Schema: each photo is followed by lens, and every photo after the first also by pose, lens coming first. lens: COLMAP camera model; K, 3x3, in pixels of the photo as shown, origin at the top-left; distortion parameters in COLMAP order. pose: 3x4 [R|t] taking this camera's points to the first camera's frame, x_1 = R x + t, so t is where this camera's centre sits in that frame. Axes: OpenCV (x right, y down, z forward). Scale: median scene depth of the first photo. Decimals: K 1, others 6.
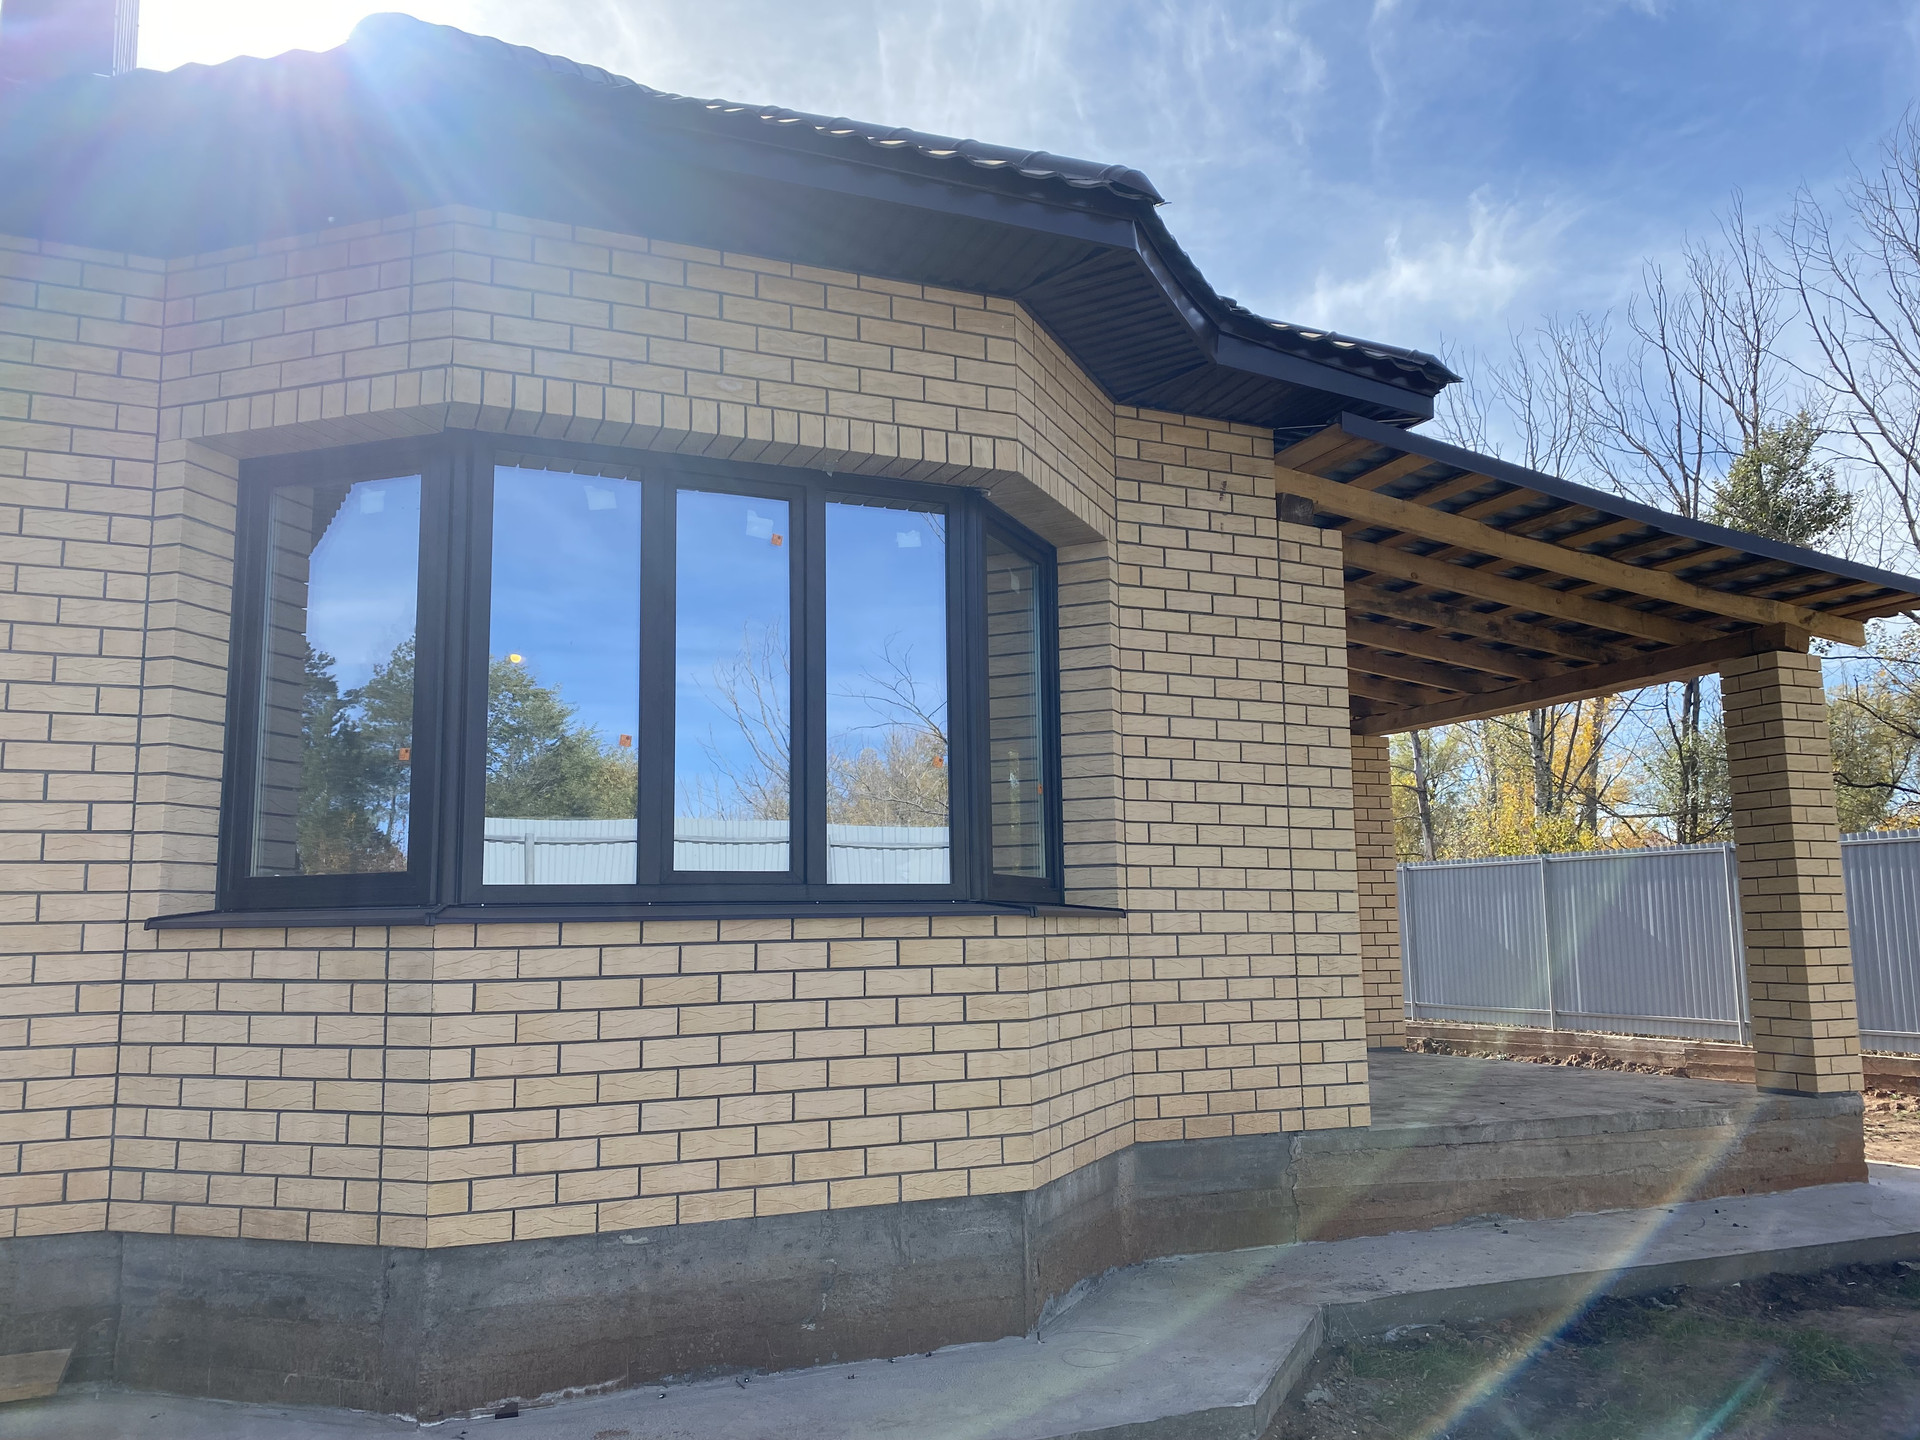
lens RADIAL K [[1472.2, 0, 950.8], [0, 1472.2, 714.1], [0, 0, 1]] dist [0.031464, -0.026643]
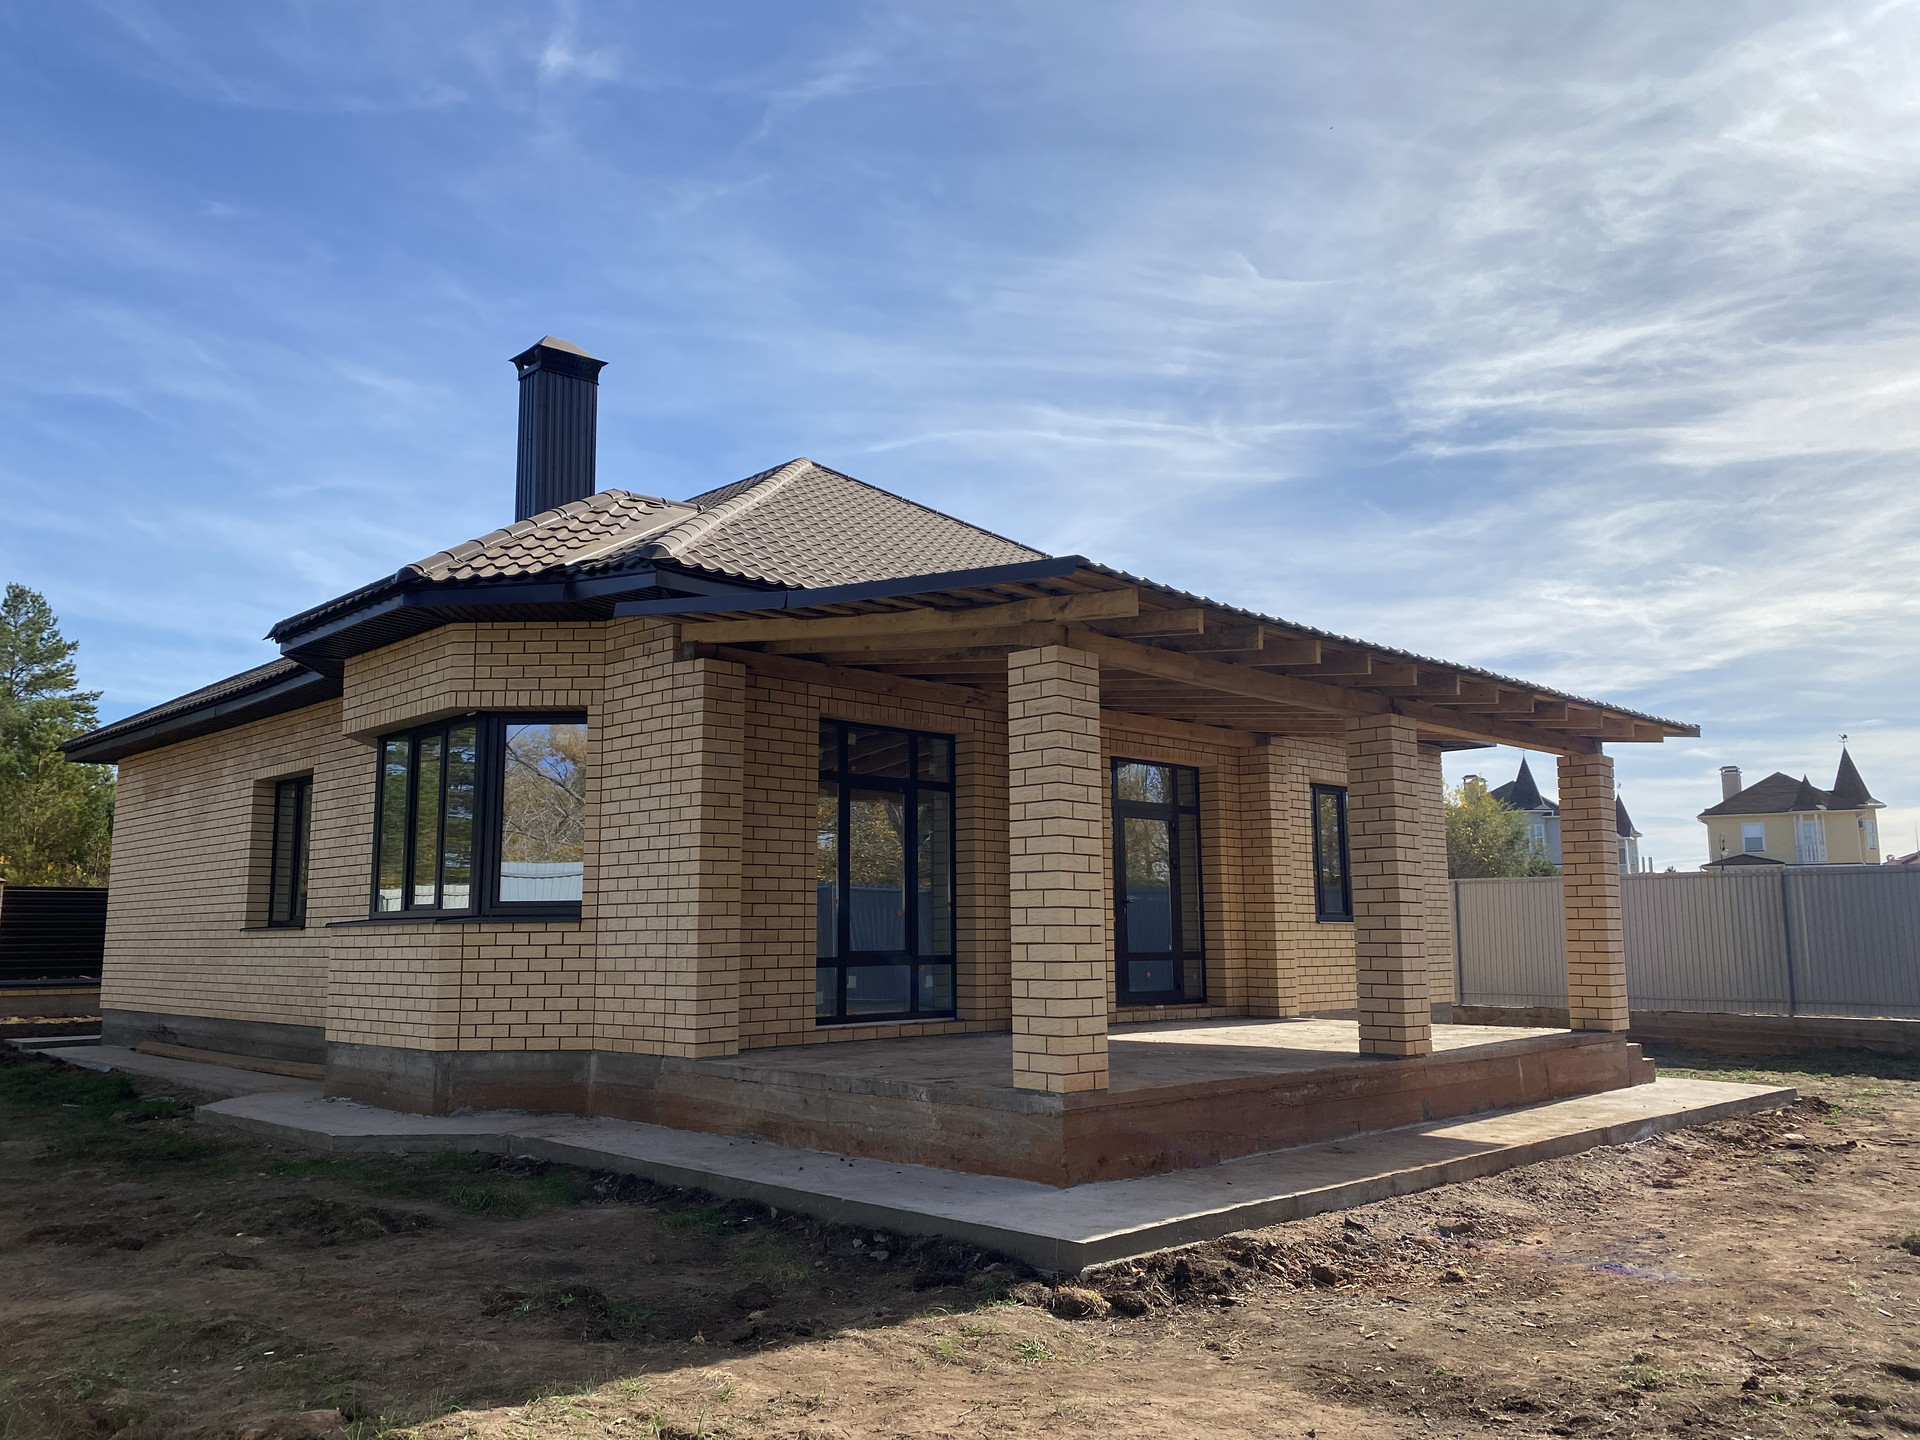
lens RADIAL K [[1472.2, 0, 931.8], [0, 1472.2, 683.1], [0, 0, 1]] dist [0.031464, -0.026643]
pose [[0.352007, -0.149168, -0.924035, 2.175313], [0.140876, 0.984417, -0.105249, 0.113609], [0.925335, -0.093125, 0.367536, 0.848962]]
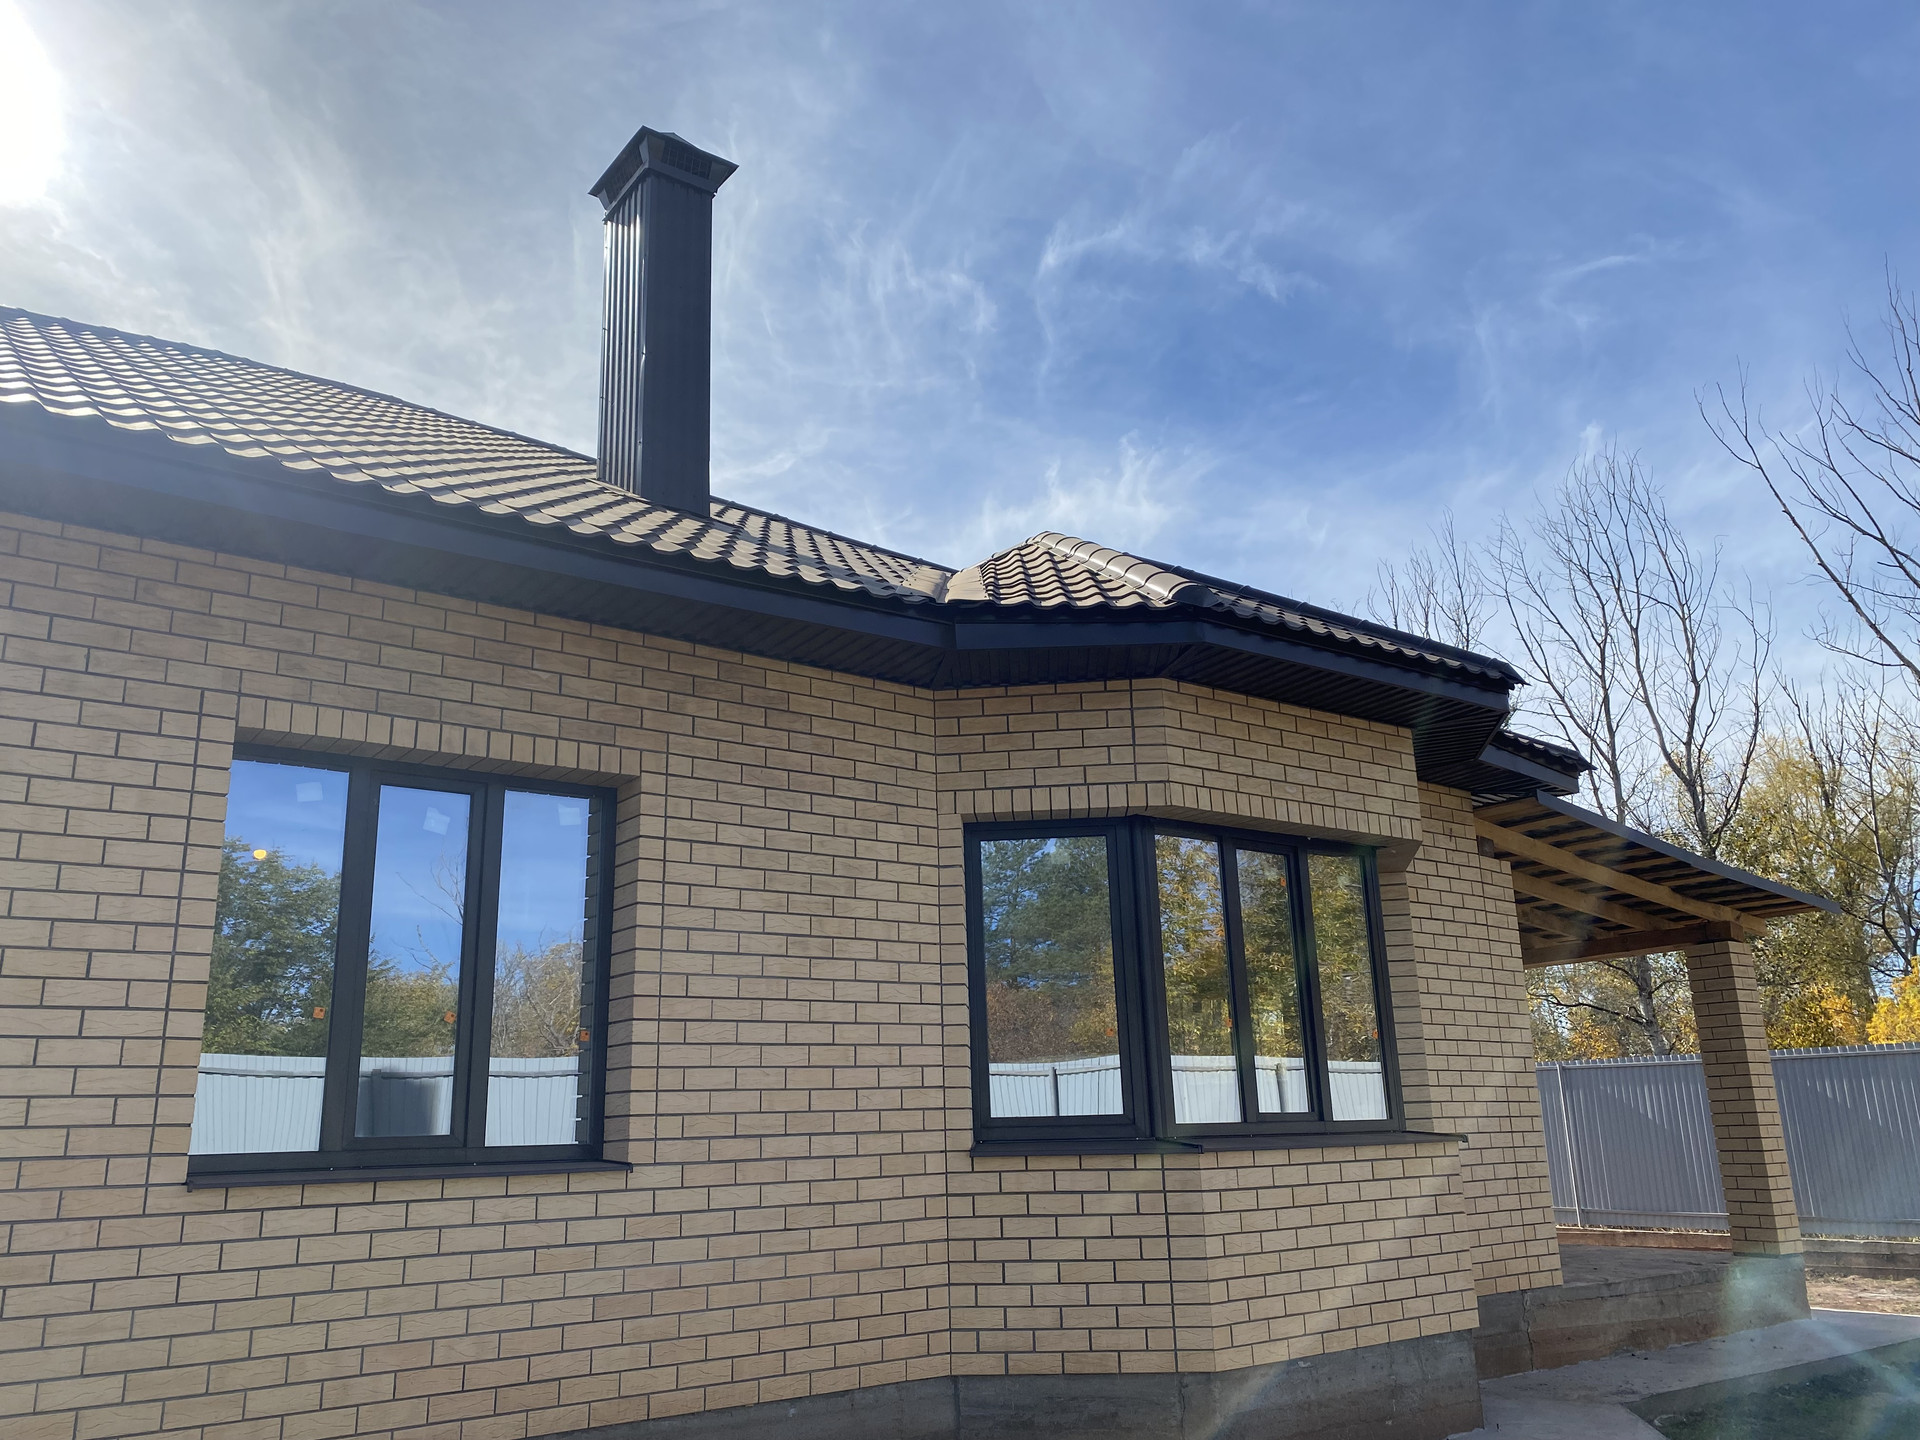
lens RADIAL K [[1472.2, 0, 962.5], [0, 1472.2, 722.5], [0, 0, 1]] dist [0.031464, -0.026643]
pose [[0.972595, 0.050320, 0.226995, -0.764947], [-0.021365, 0.991511, -0.128255, -0.078664], [-0.231522, 0.119890, 0.965414, -0.382558]]
